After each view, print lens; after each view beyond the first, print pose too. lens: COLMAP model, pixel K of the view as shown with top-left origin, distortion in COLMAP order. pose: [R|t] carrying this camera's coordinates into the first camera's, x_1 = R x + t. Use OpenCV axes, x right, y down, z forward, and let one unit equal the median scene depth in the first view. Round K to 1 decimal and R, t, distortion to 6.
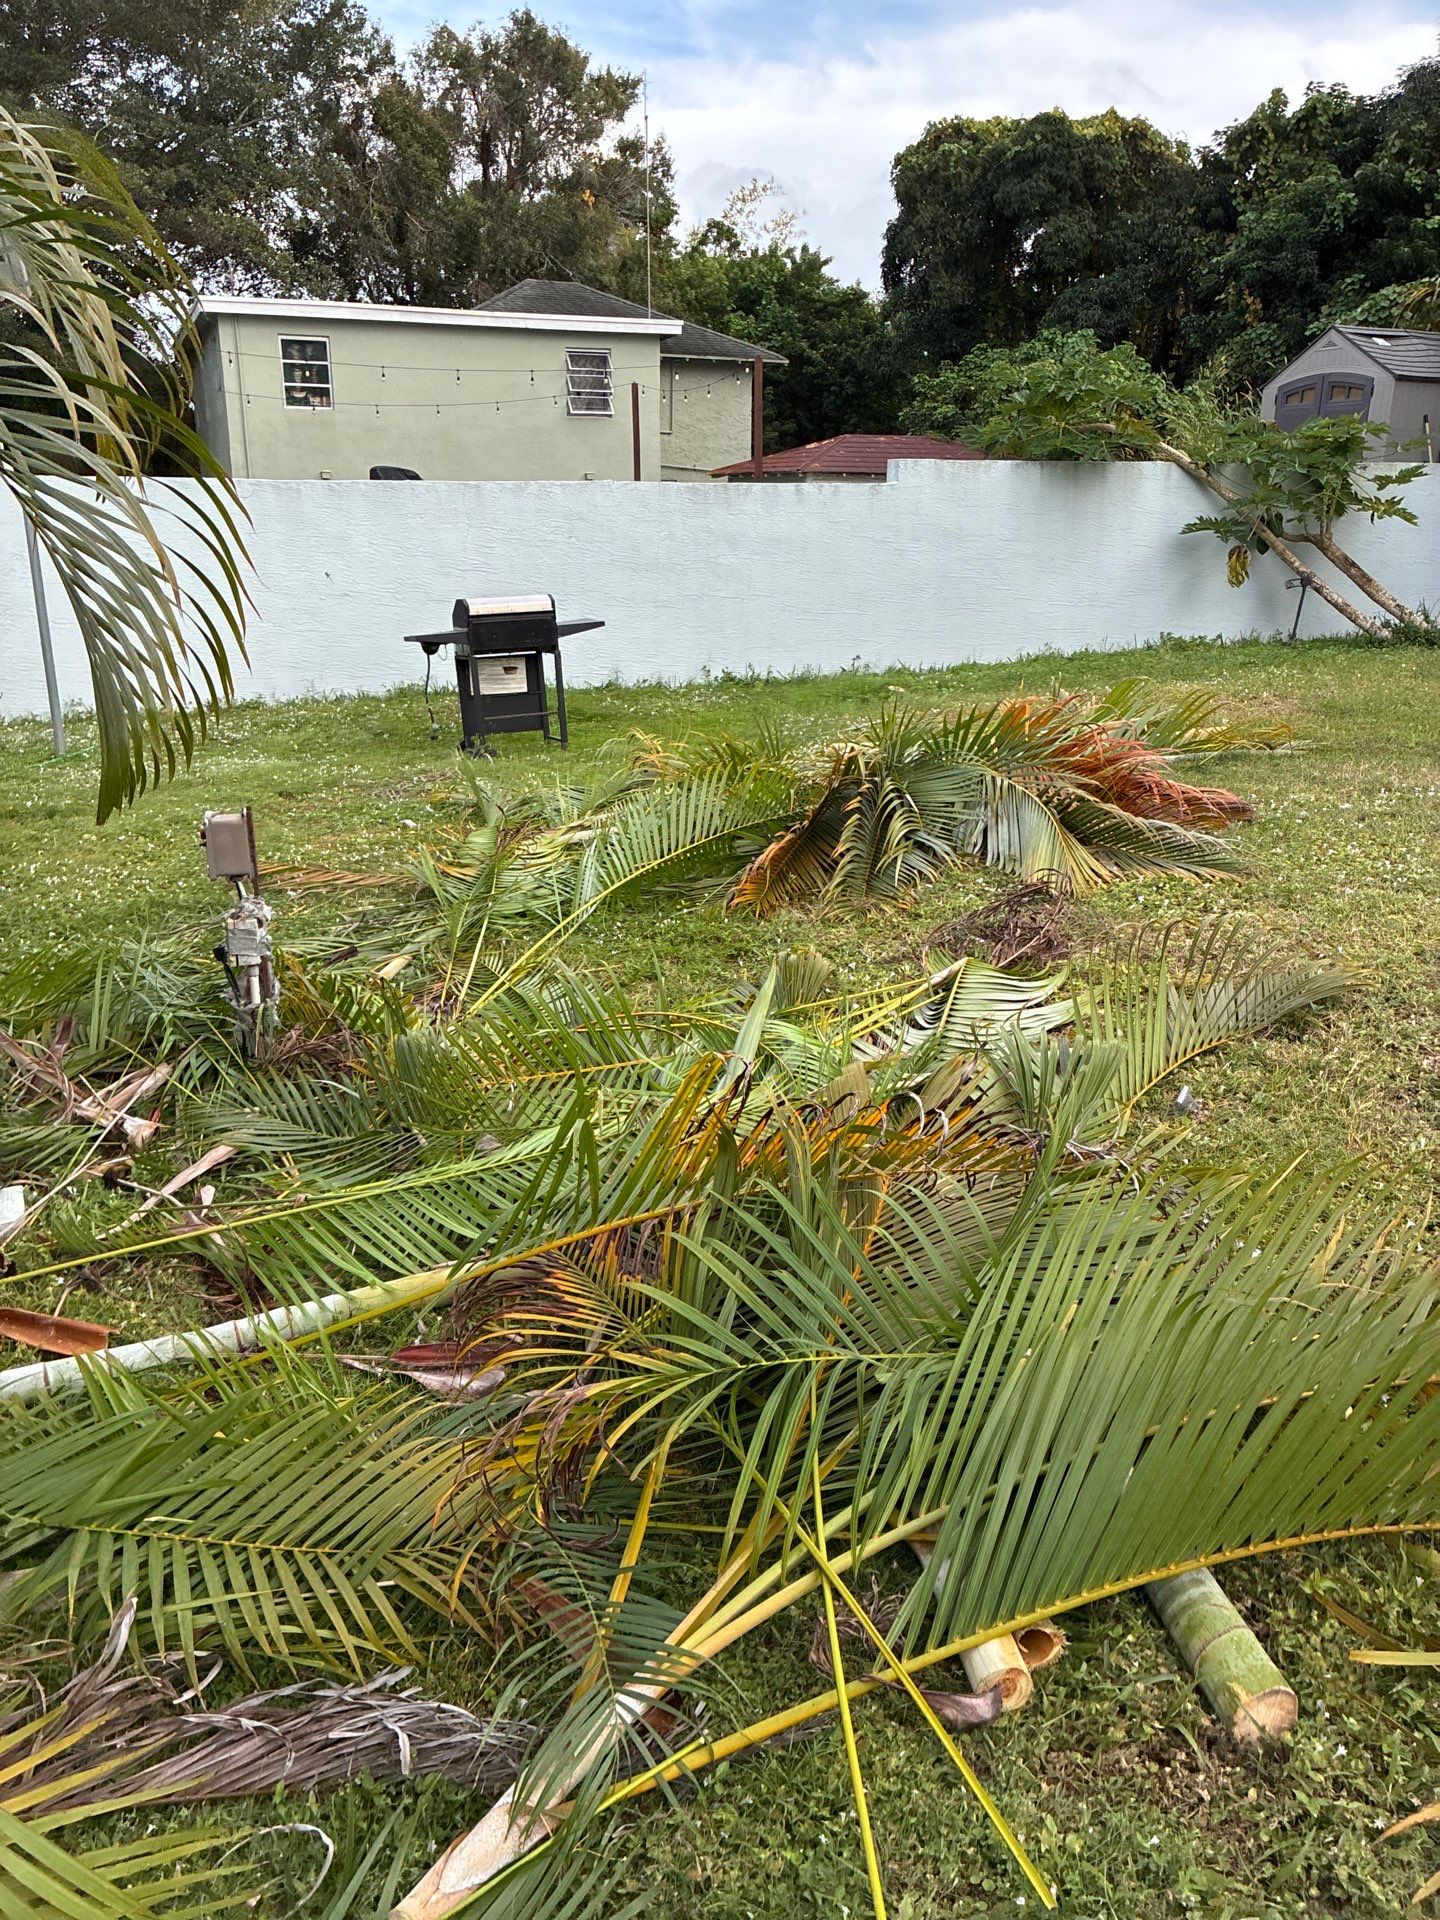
lens RADIAL K [[1464.5, 0, 720.0], [0, 1464.5, 960.0], [0, 0, 1]] dist [0.091631, -0.103798]
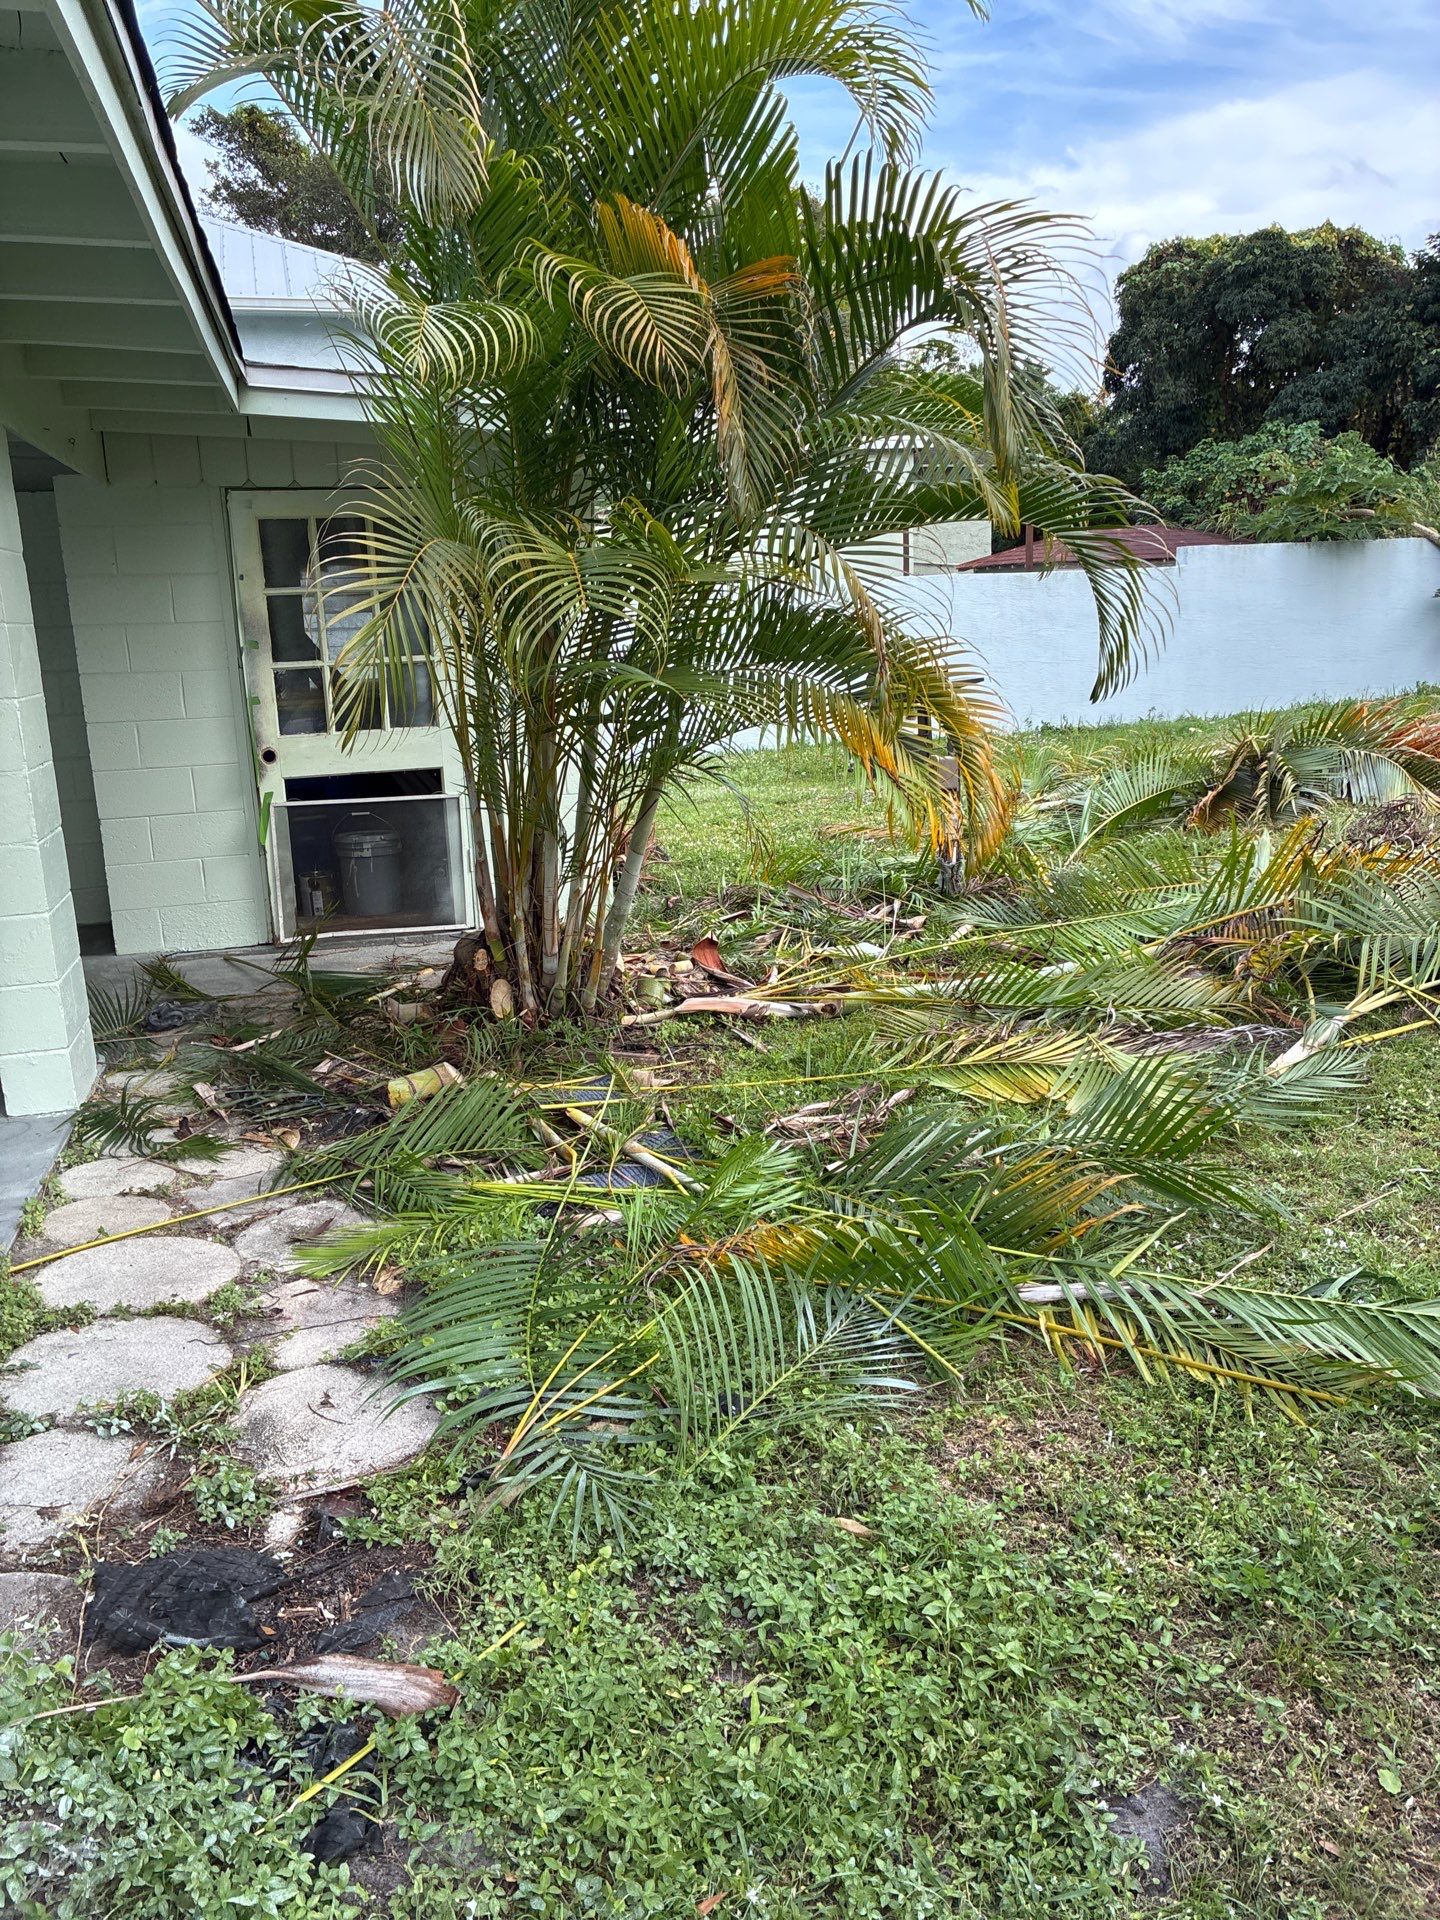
lens RADIAL K [[1464.5, 0, 720.0], [0, 1464.5, 960.0], [0, 0, 1]] dist [0.091631, -0.103798]
pose [[0.992059, -0.011324, -0.125262, -0.045520], [0.003534, 0.998055, -0.062239, 0.031018], [0.125723, 0.061302, 0.990170, -0.096282]]
